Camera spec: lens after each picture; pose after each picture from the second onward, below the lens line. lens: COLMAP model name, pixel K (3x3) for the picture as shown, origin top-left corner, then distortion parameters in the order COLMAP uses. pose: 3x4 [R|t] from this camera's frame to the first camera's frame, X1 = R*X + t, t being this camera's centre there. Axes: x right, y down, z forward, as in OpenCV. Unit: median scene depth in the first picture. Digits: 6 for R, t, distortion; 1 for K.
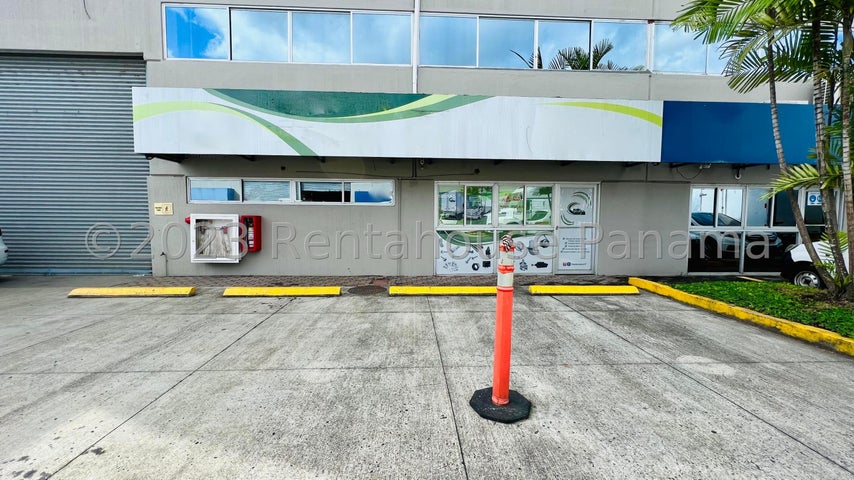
lens RADIAL K [[338.9, 0, 427.0], [0, 338.9, 240.0], [0, 0, 1]] dist [-0.000237, -0.000030]
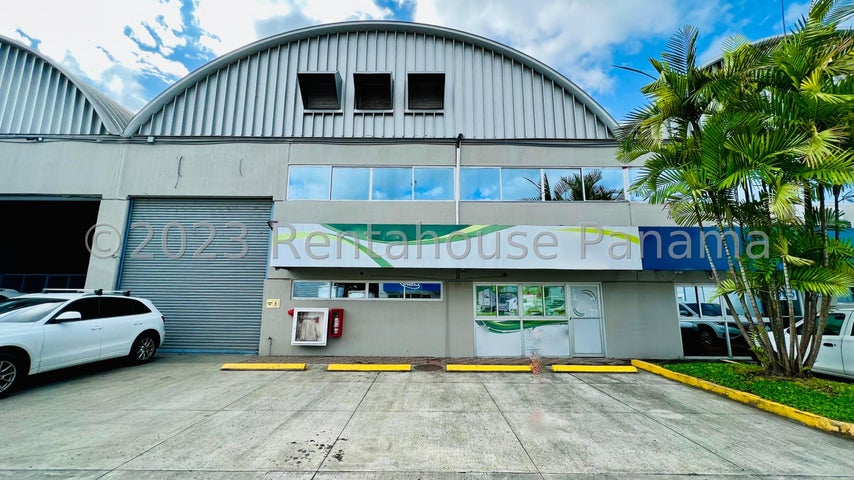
lens RADIAL K [[340.2, 0, 427.0], [0, 340.2, 240.0], [0, 0, 1]] dist [-0.002434, 0.000088]
pose [[0.998860, -0.007900, -0.047071, -0.126297], [-0.003453, 0.971666, -0.236333, -0.025716], [0.047604, 0.236226, 0.970531, -0.457406]]
